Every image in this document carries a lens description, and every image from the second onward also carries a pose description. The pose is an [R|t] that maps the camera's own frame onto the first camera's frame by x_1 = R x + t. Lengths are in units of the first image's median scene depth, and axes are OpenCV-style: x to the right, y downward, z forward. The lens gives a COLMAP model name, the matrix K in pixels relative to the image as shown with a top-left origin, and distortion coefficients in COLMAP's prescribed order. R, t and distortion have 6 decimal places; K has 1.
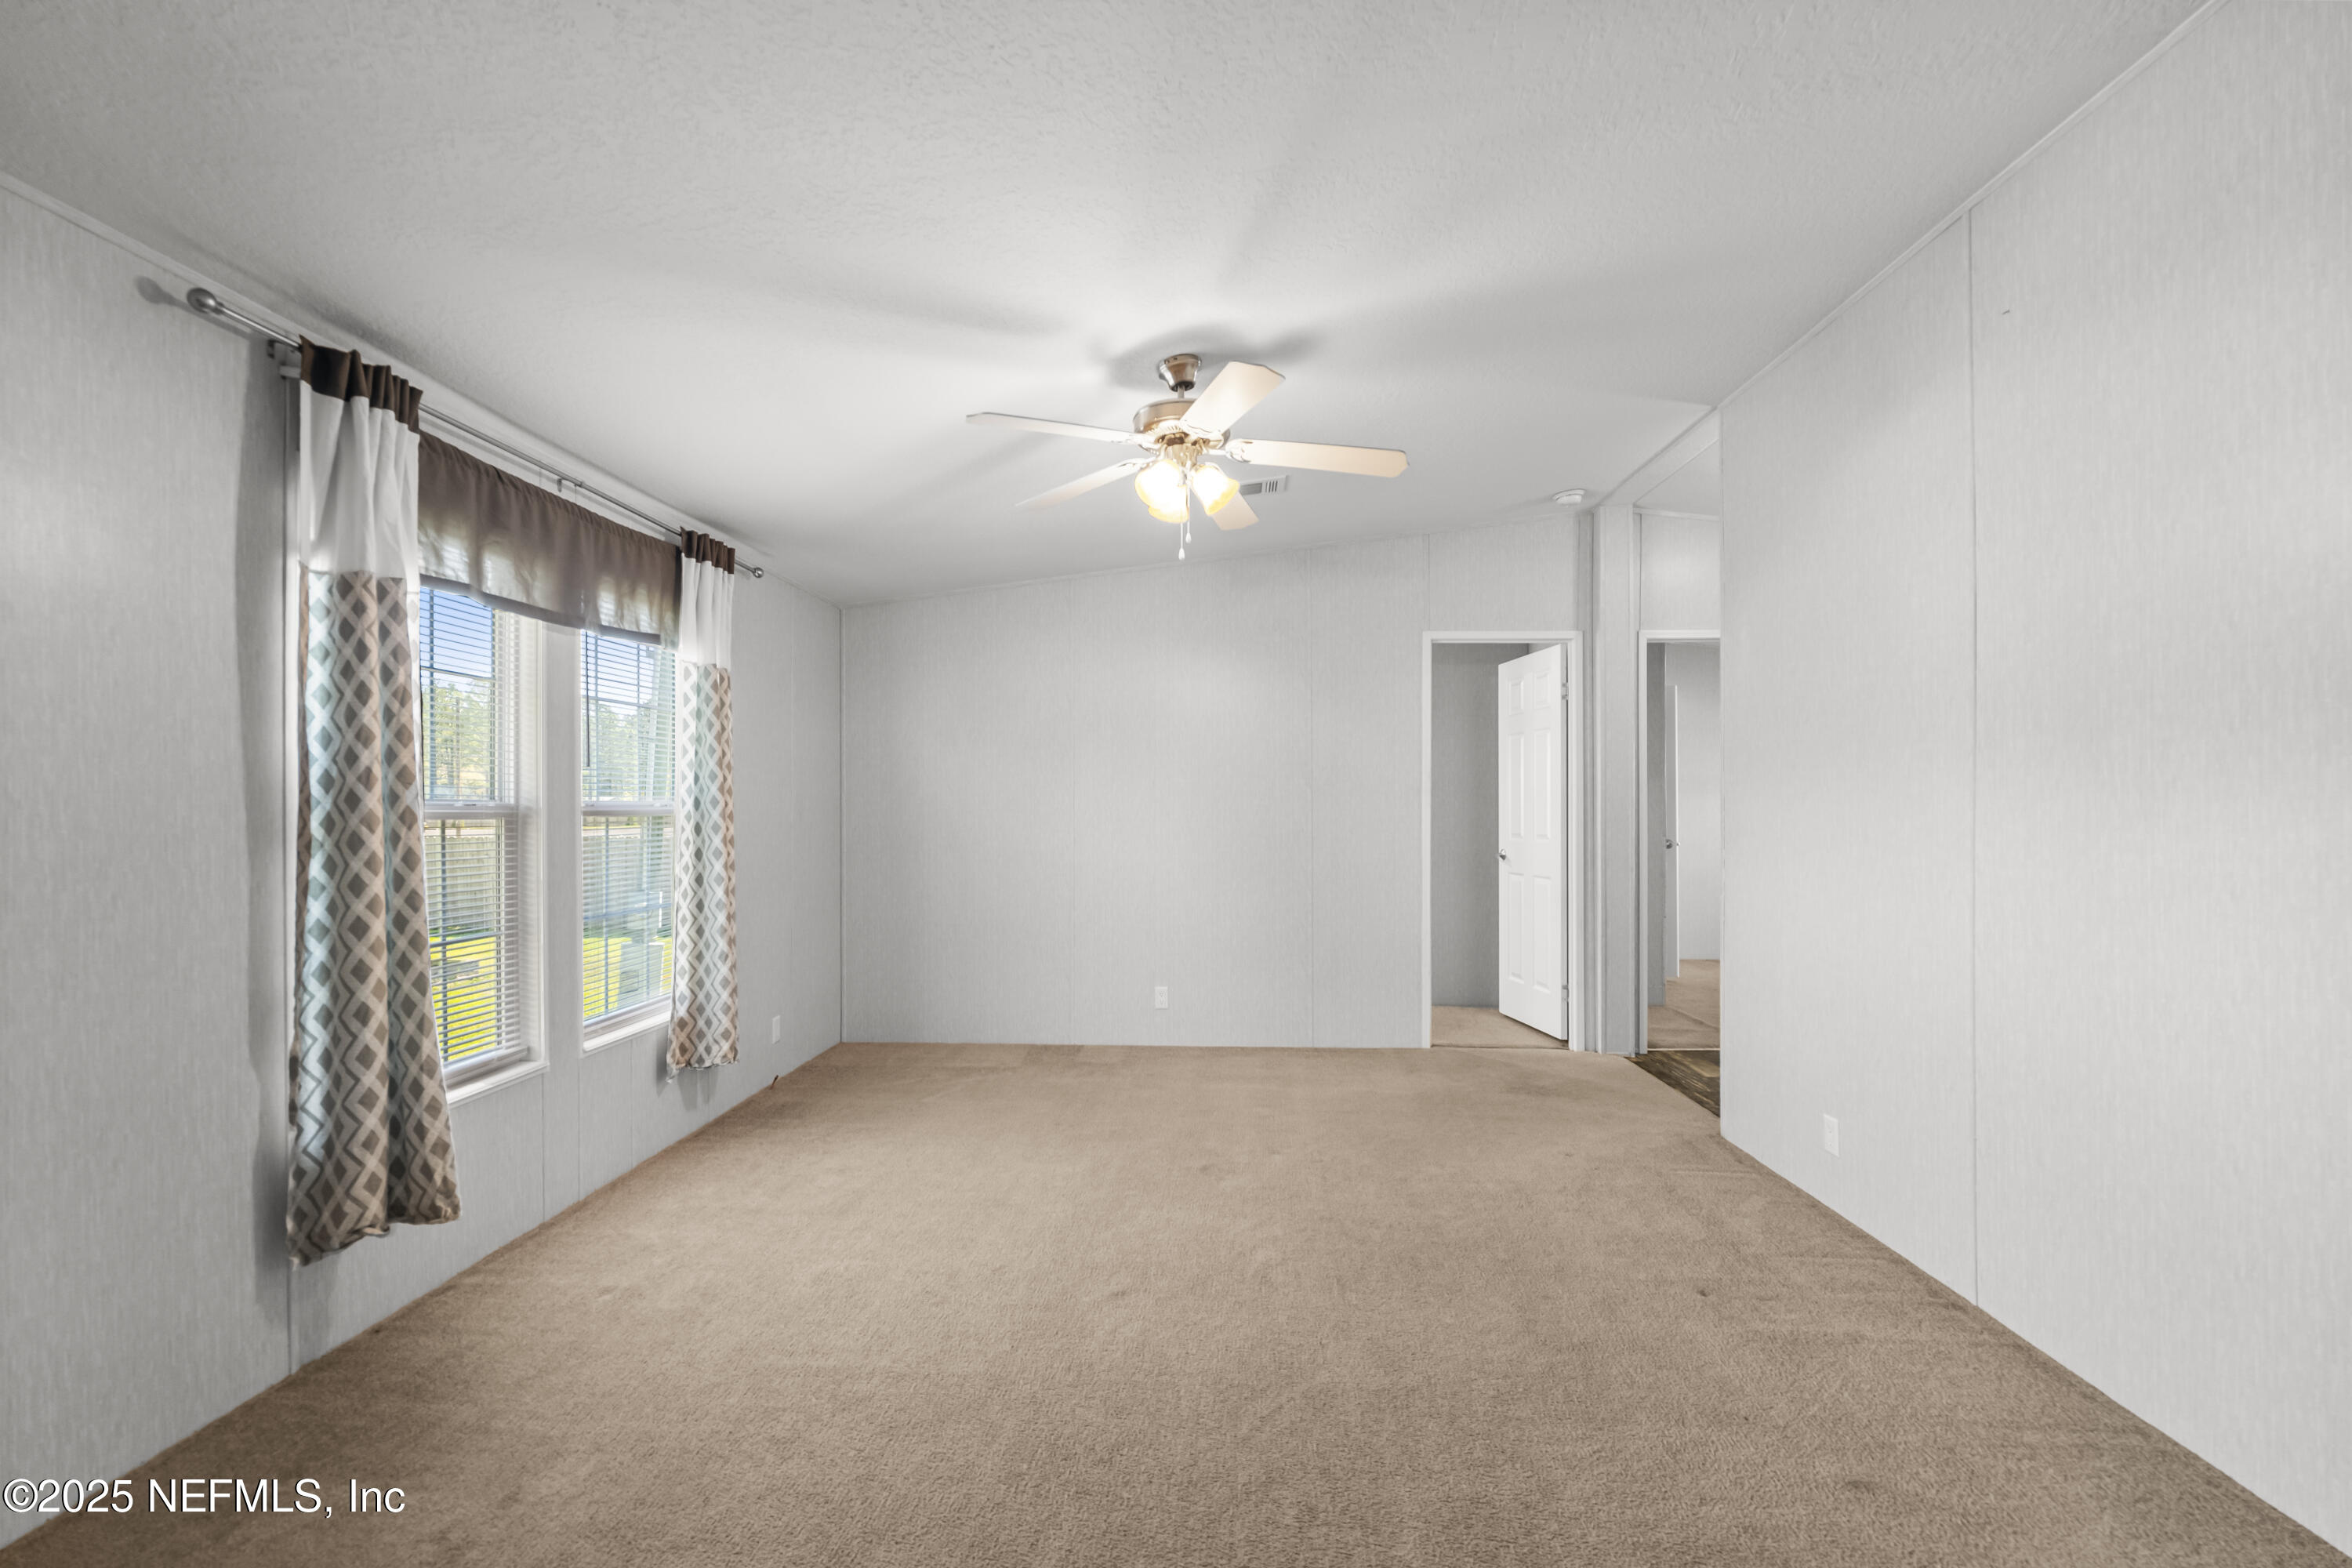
lens RADIAL K [[971.9, 0, 1172.0], [0, 971.9, 808.9], [0, 0, 1]] dist [-0.010662, 0.000159]
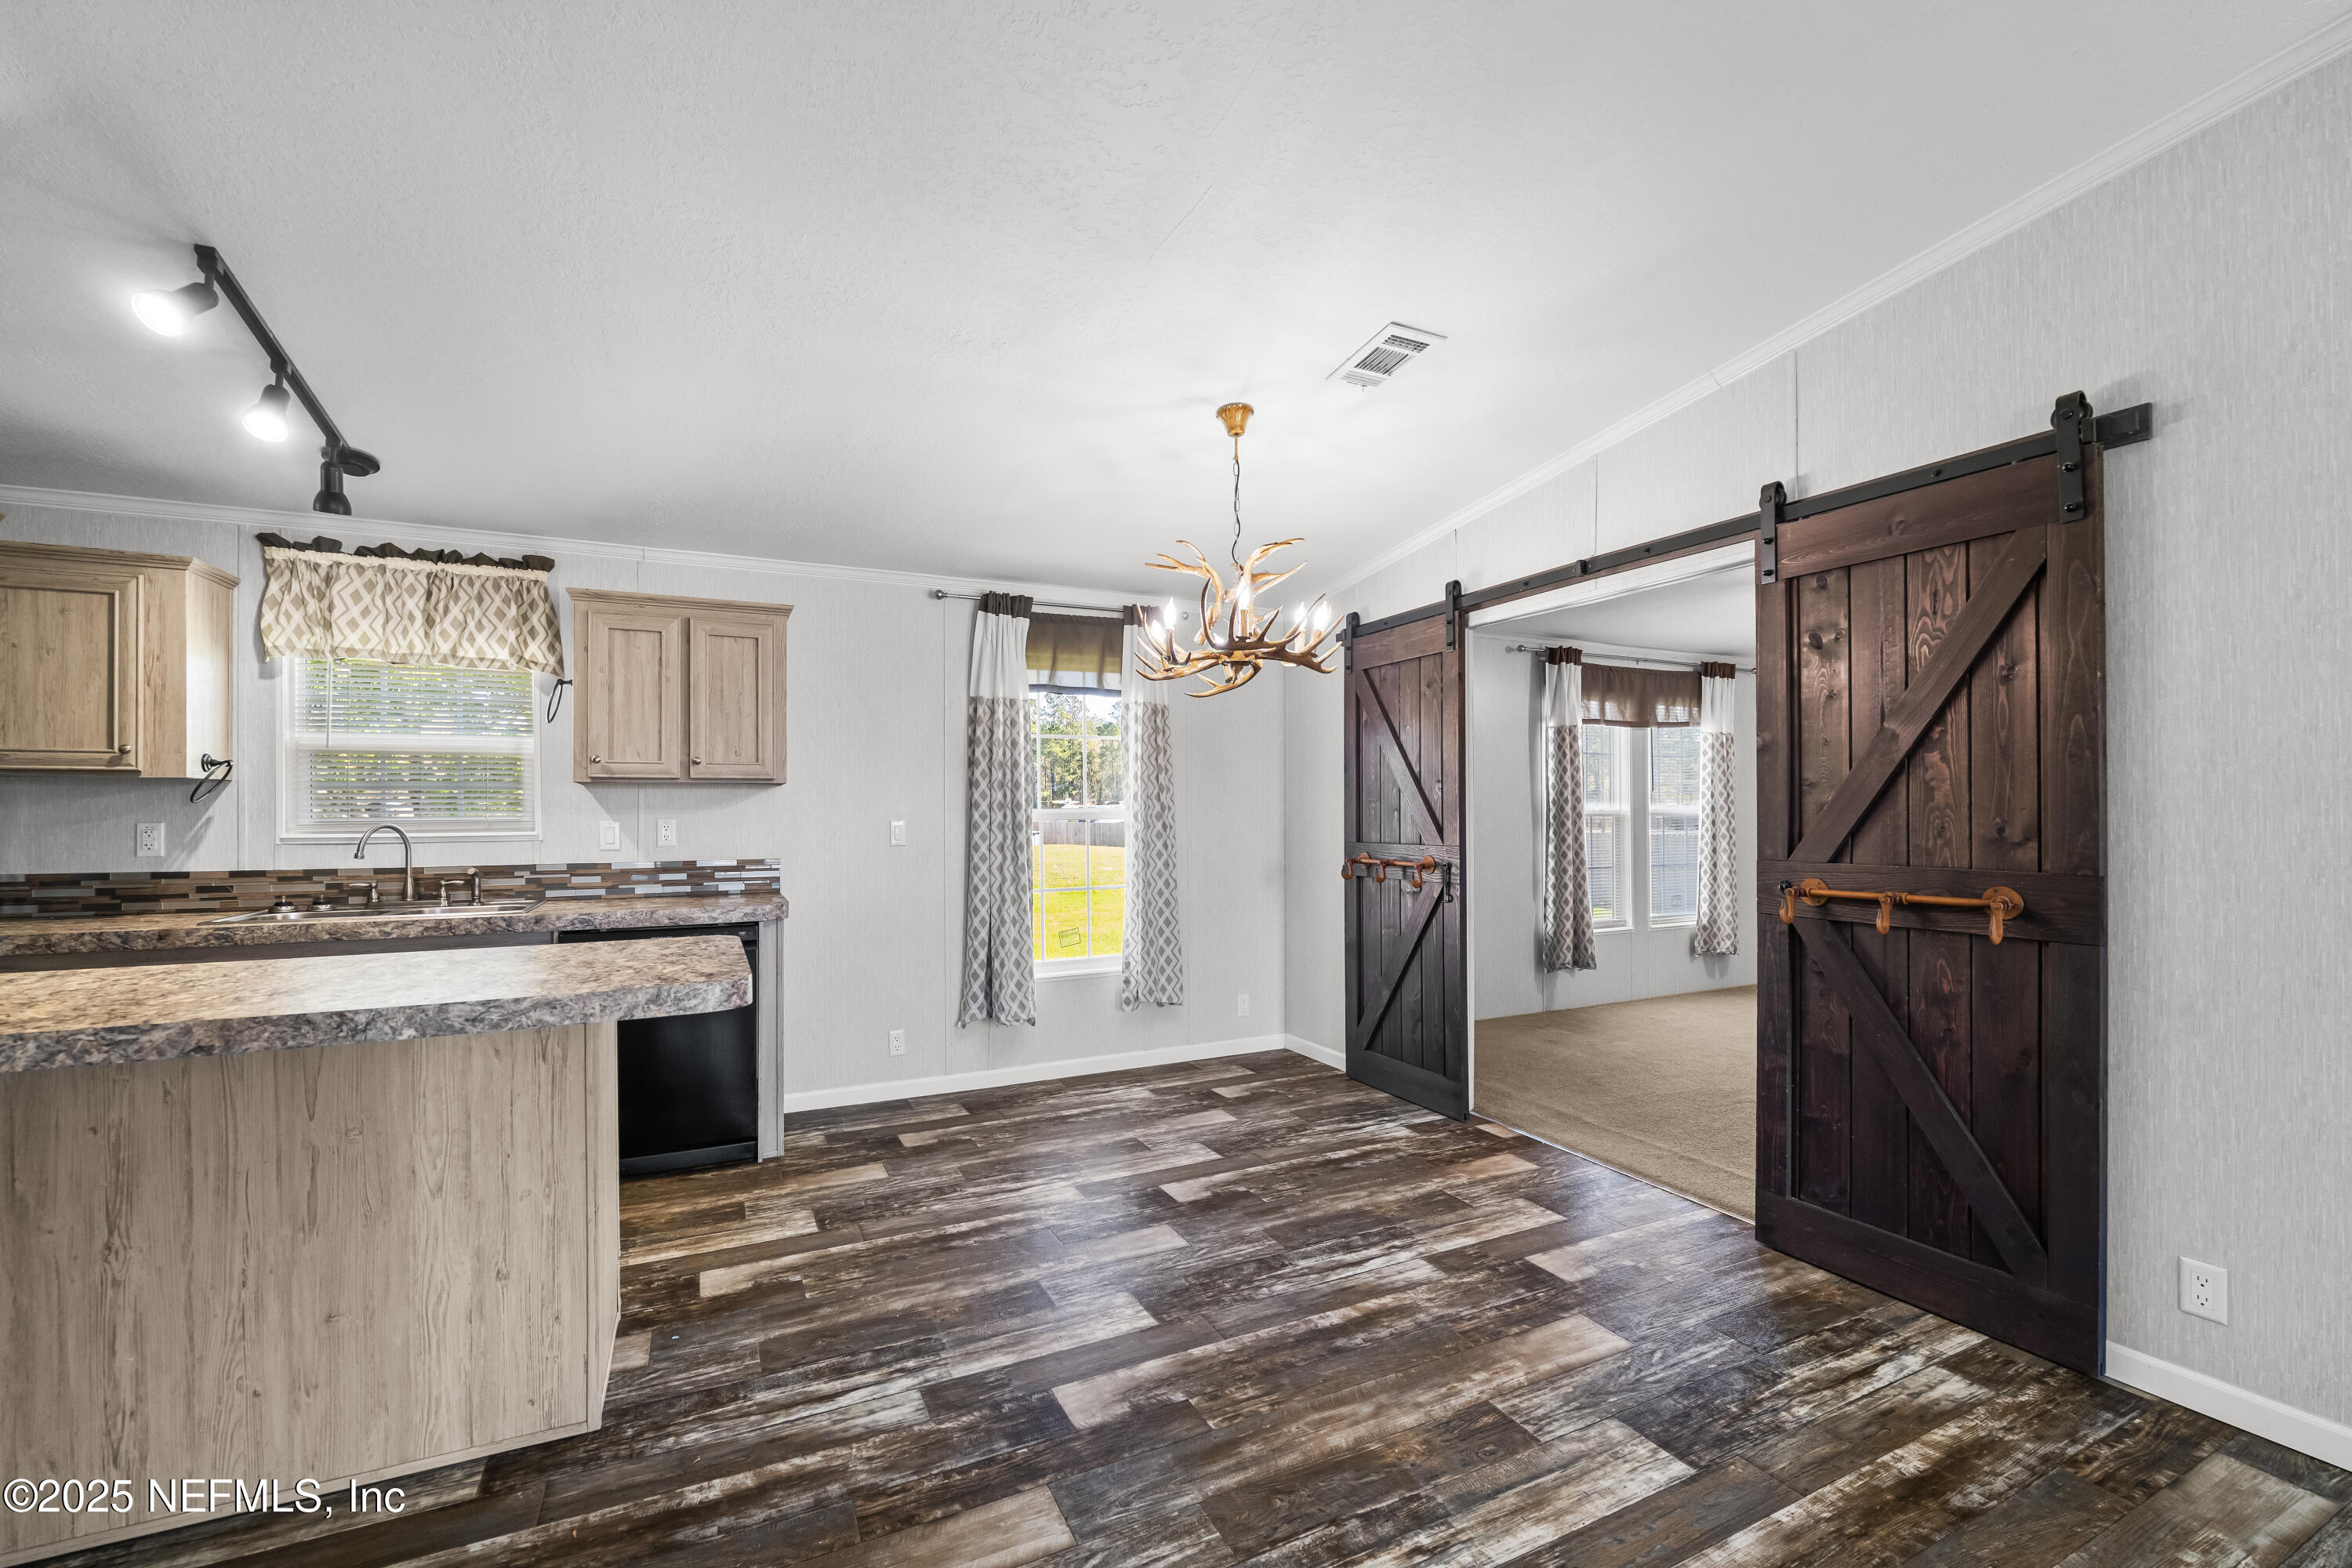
lens RADIAL K [[962.3, 0, 1166.9], [0, 962.3, 804.5], [0, 0, 1]] dist [-0.013792, 0.001122]
pose [[0.485930, -0.007752, -0.873963, 0.957594], [0.001000, 0.999965, -0.008314, 0.000419], [0.873997, 0.003166, 0.485921, -1.264281]]
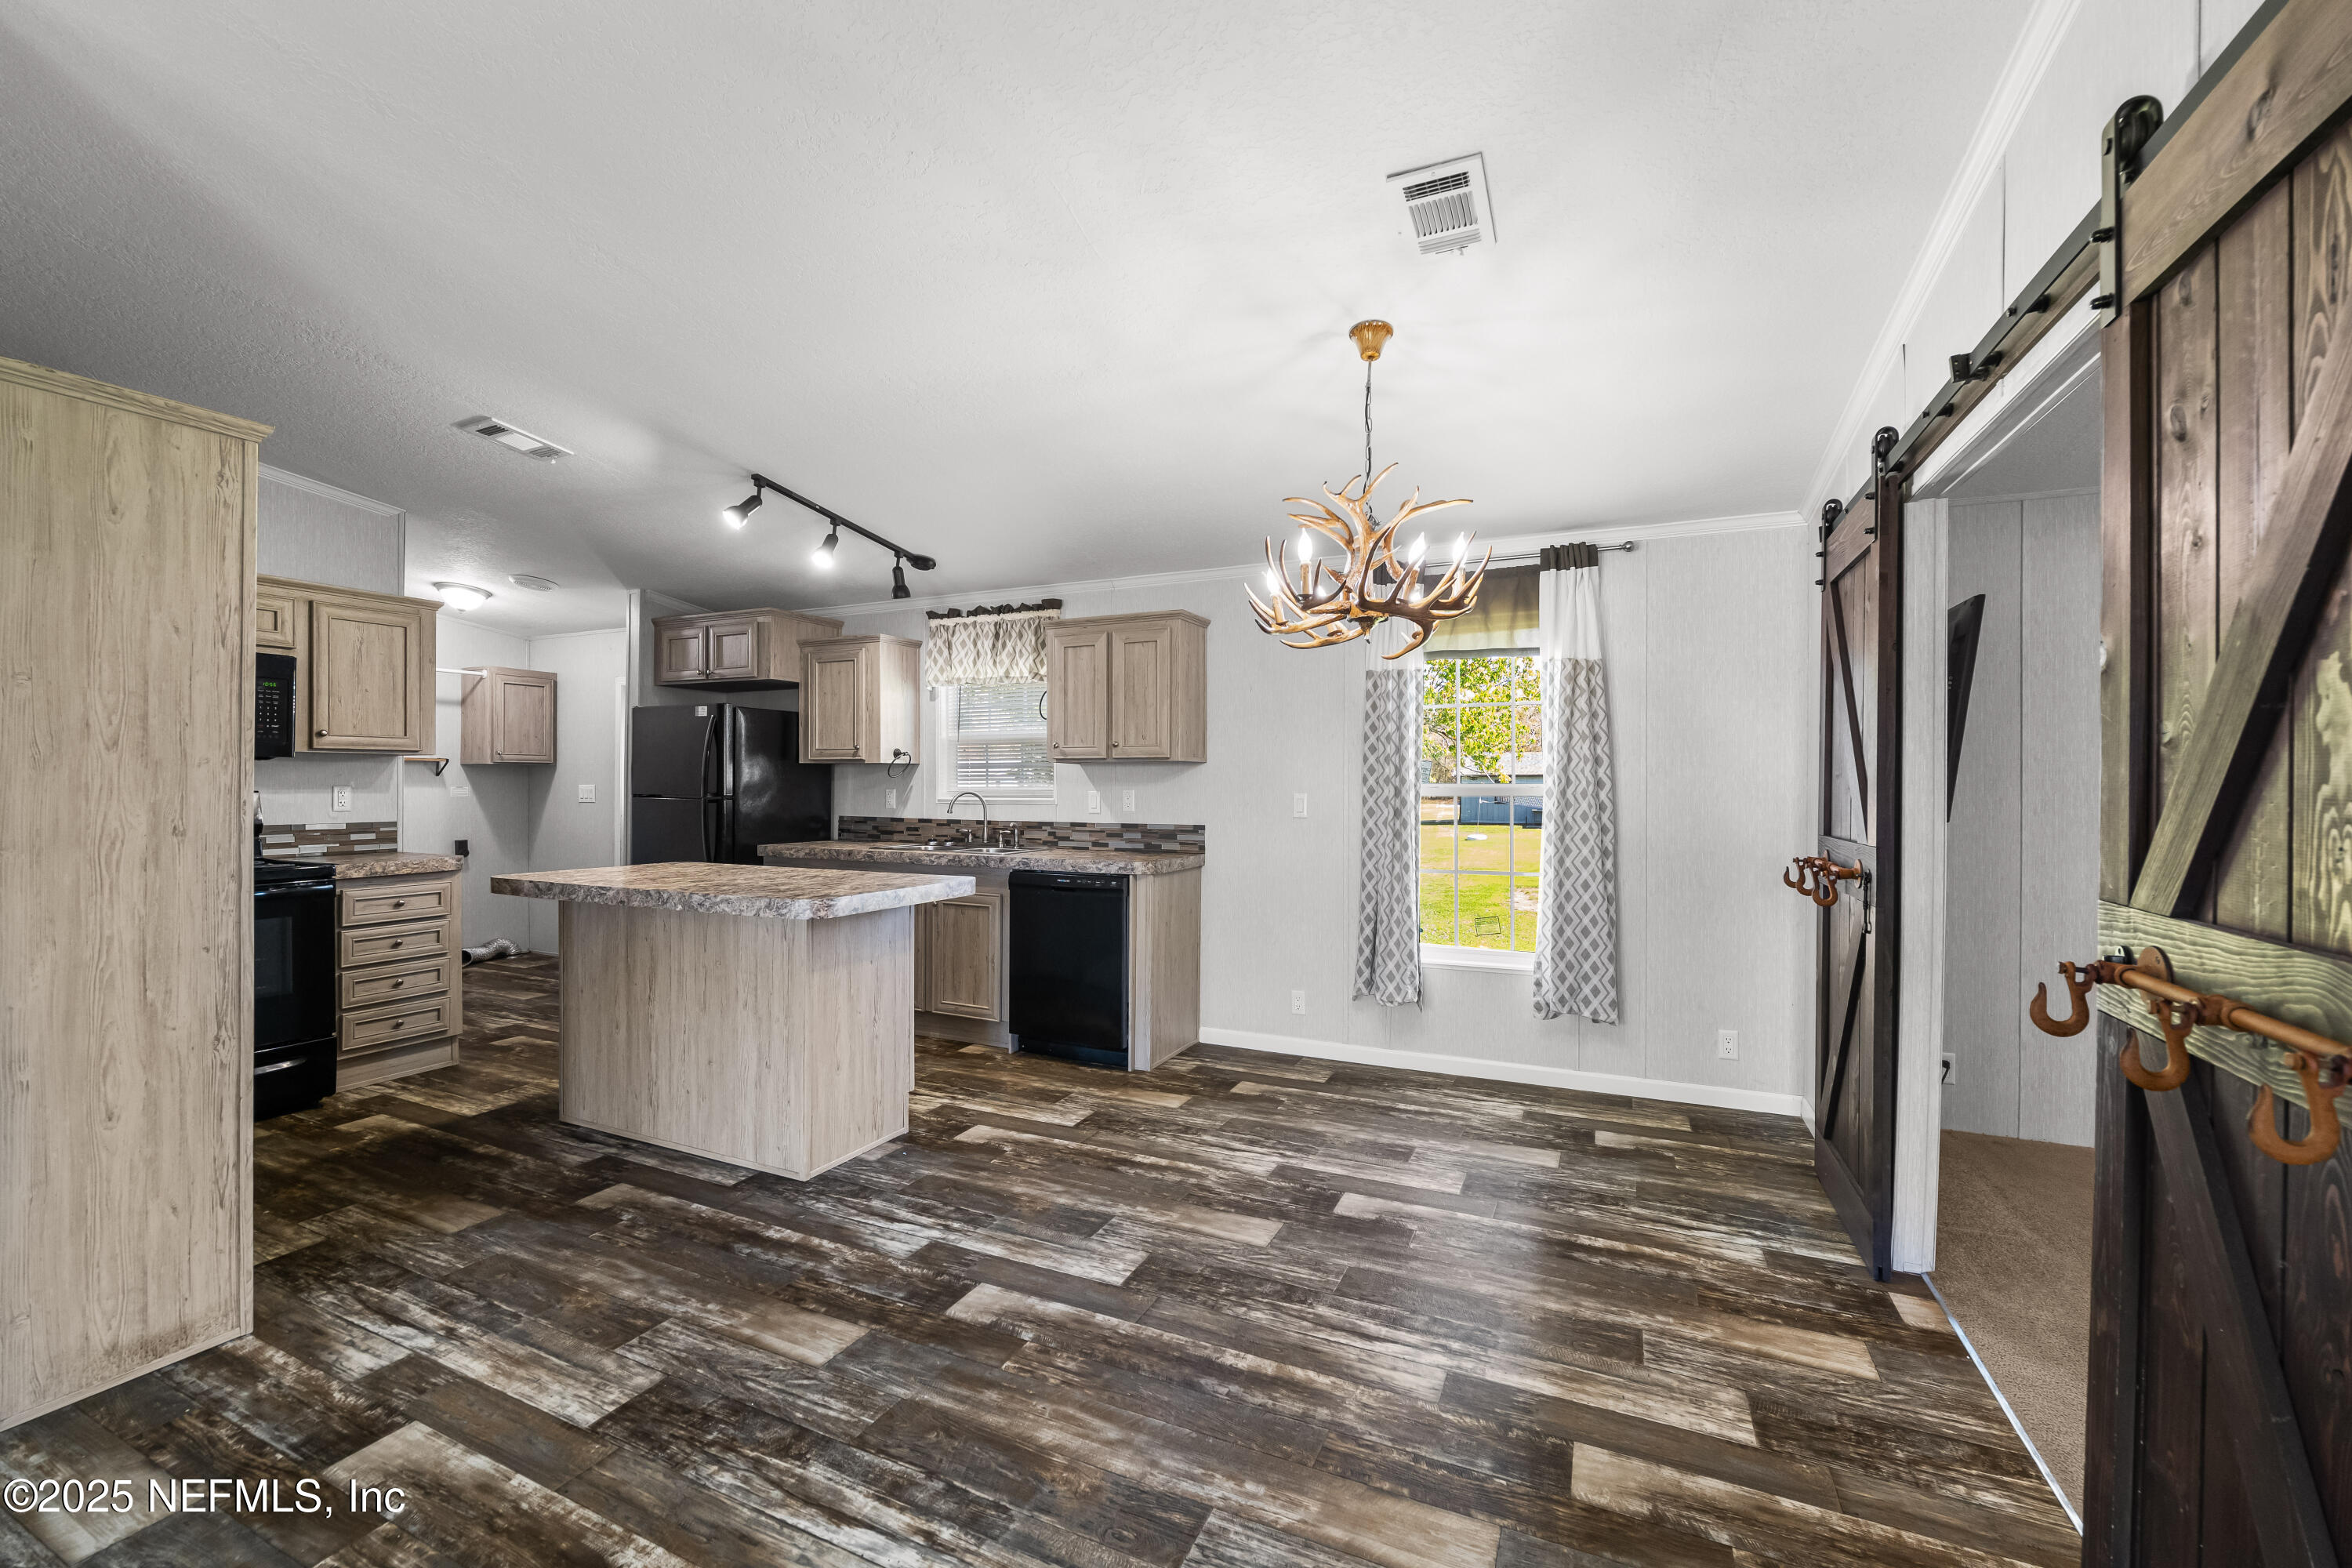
lens RADIAL K [[962.6, 0, 1167.1], [0, 962.6, 776.2], [0, 0, 1]] dist [-0.006584, -0.000043]
pose [[-0.371147, -0.007141, -0.928547, 1.021731], [-0.005118, 0.999971, -0.005644, -0.007887], [0.928560, 0.002658, -0.371173, -0.312406]]
